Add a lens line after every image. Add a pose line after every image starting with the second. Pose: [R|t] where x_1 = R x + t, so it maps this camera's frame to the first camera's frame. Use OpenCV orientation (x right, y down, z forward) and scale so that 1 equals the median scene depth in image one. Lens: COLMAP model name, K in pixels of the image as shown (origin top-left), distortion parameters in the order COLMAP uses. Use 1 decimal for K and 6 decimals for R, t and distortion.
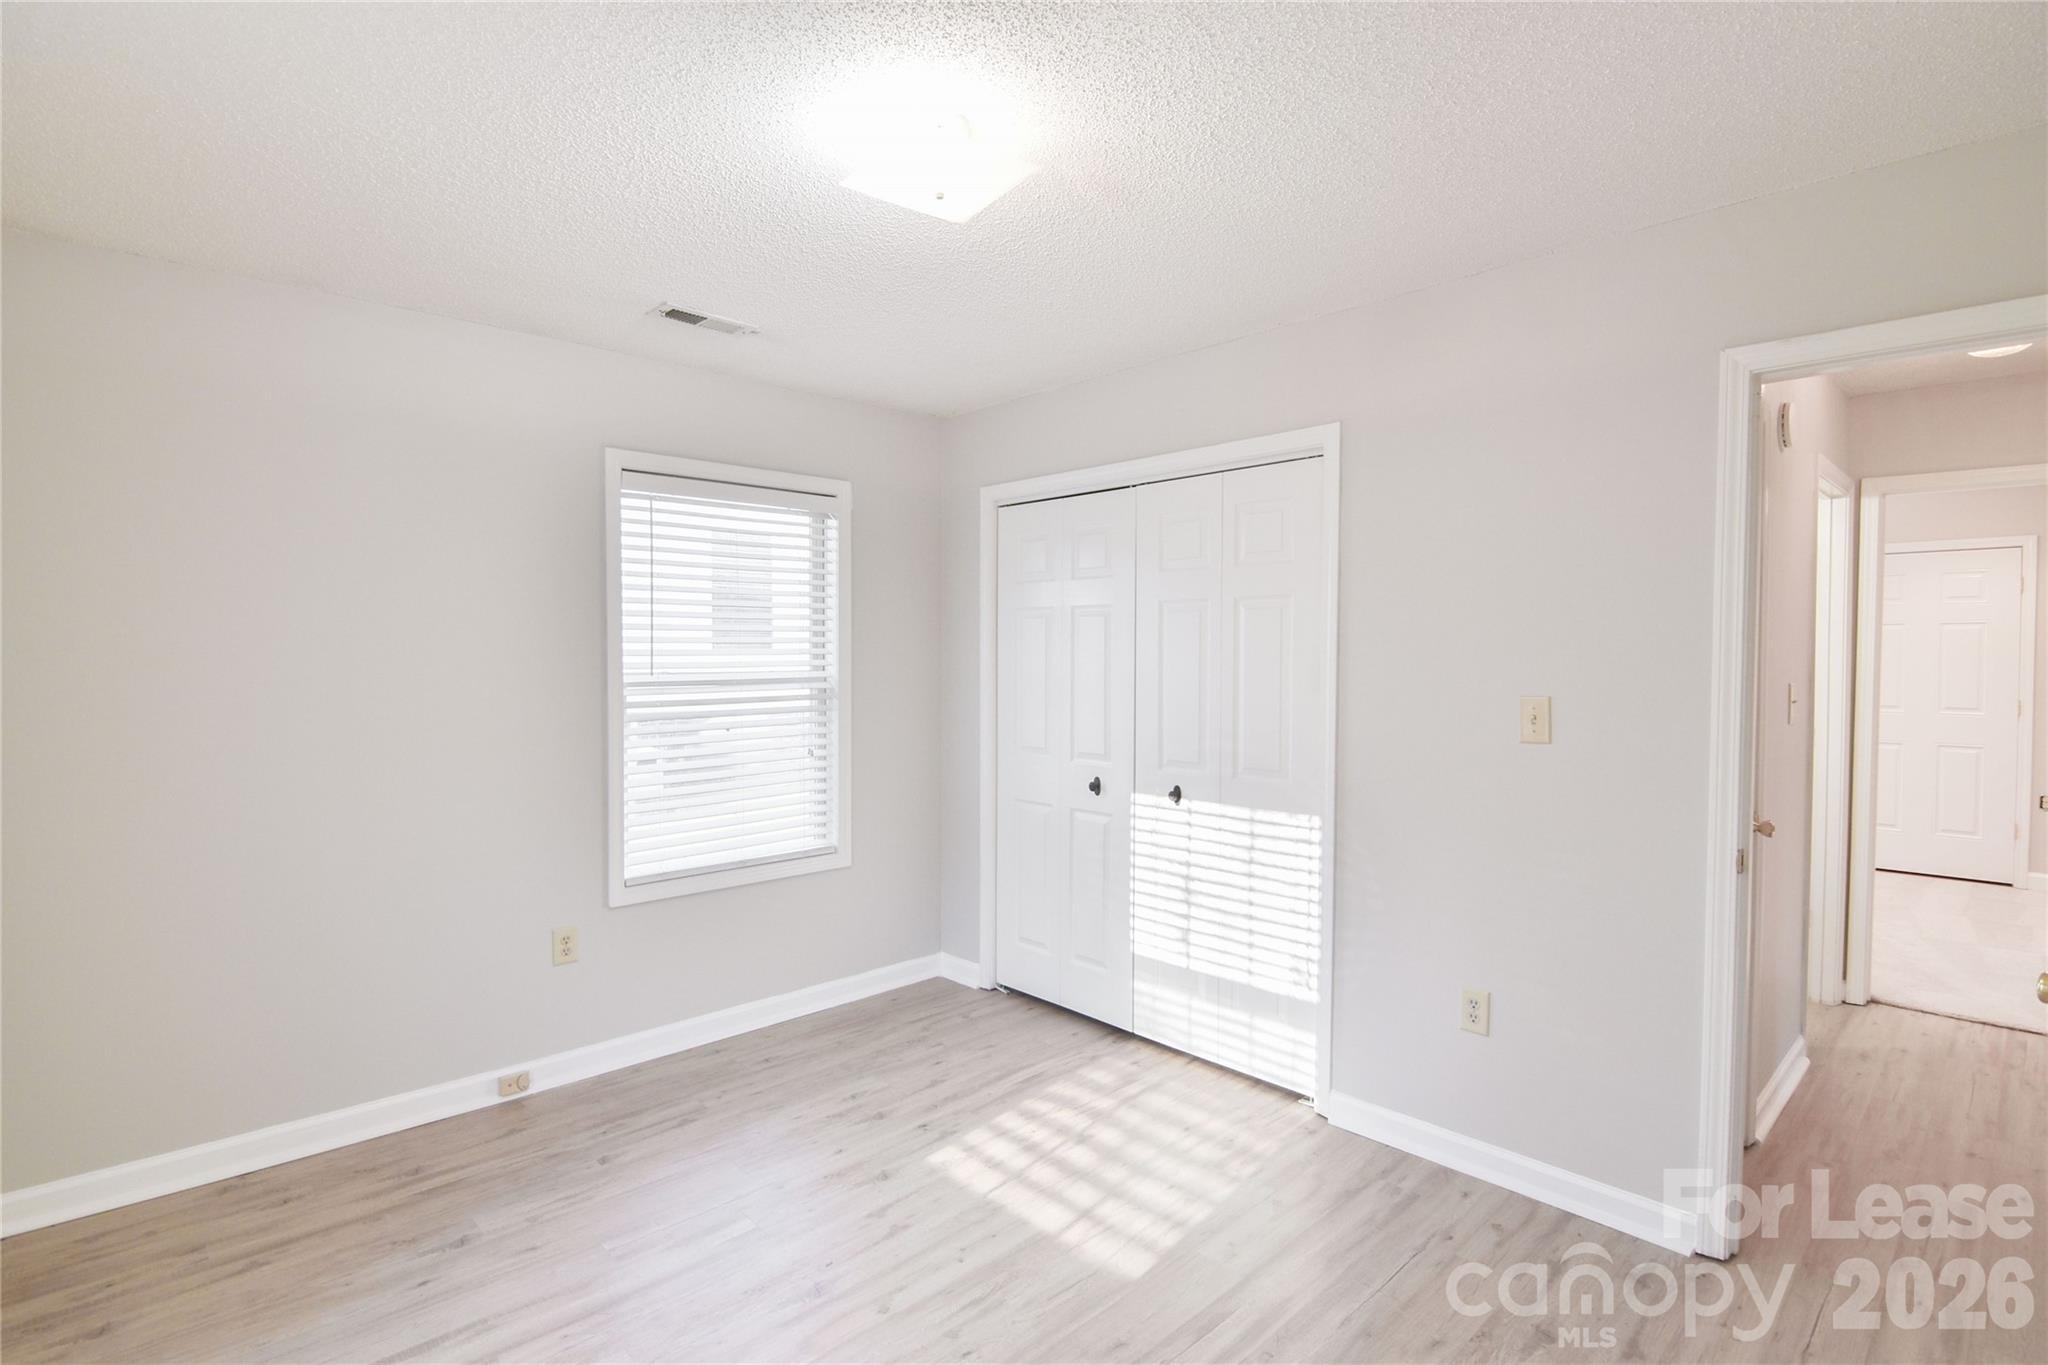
lens RADIAL K [[993.9, 0, 1023.8], [0, 993.9, 679.5], [0, 0, 1]] dist [-0.003689, -0.002638]
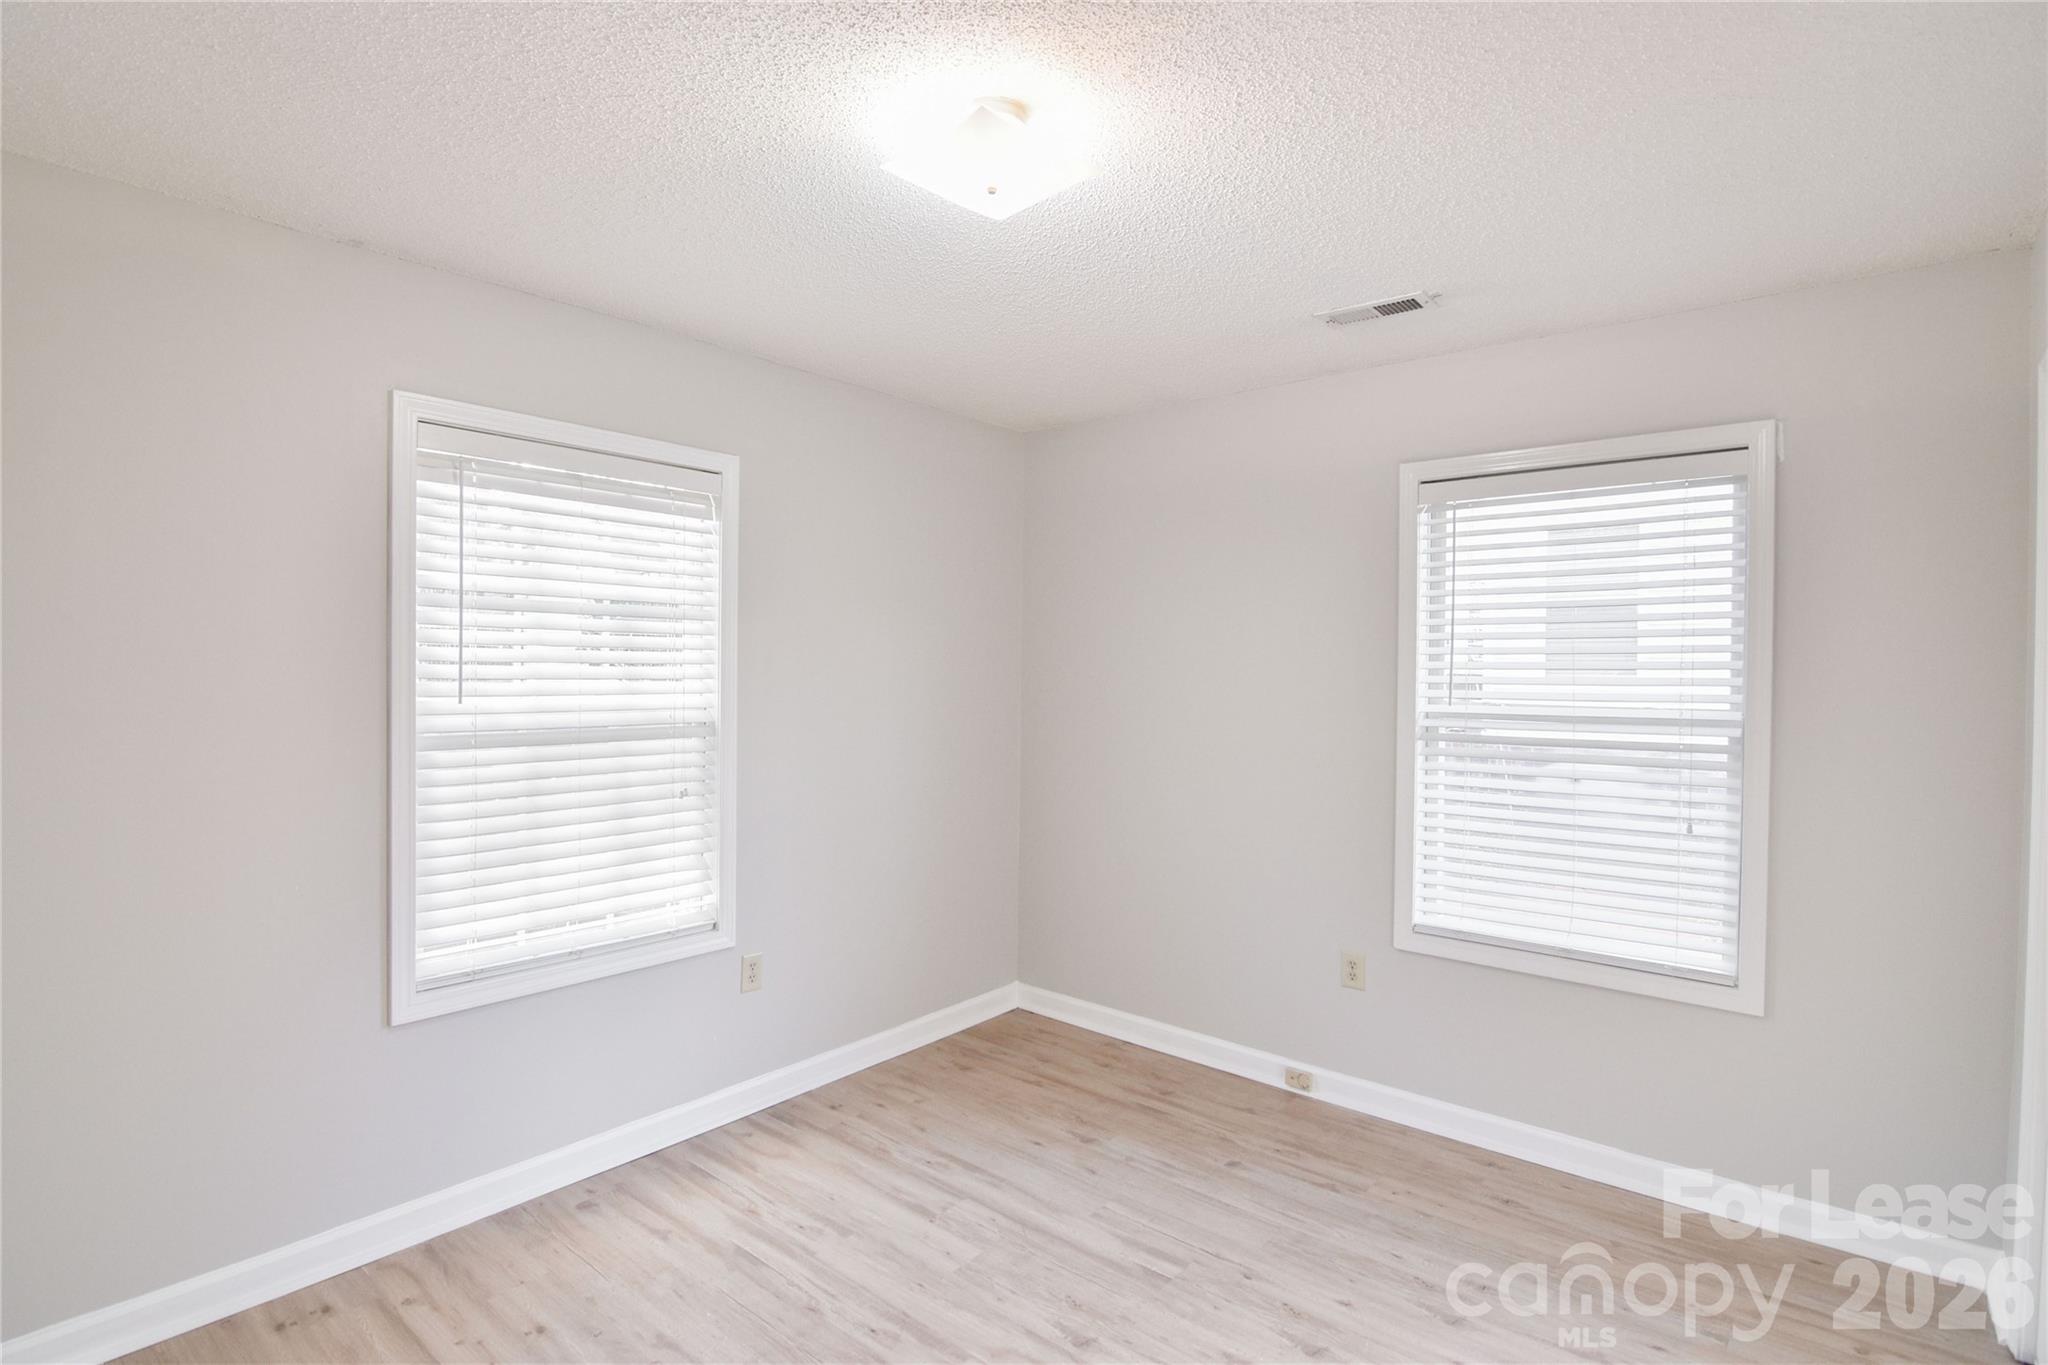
lens RADIAL K [[993.9, 0, 1025.3], [0, 993.9, 681.8], [0, 0, 1]] dist [-0.003689, -0.002638]
pose [[0.120241, 0.015368, -0.992626, 0.512208], [-0.036366, 0.999277, 0.011065, -0.023506], [0.992078, 0.034768, 0.120713, 0.563695]]
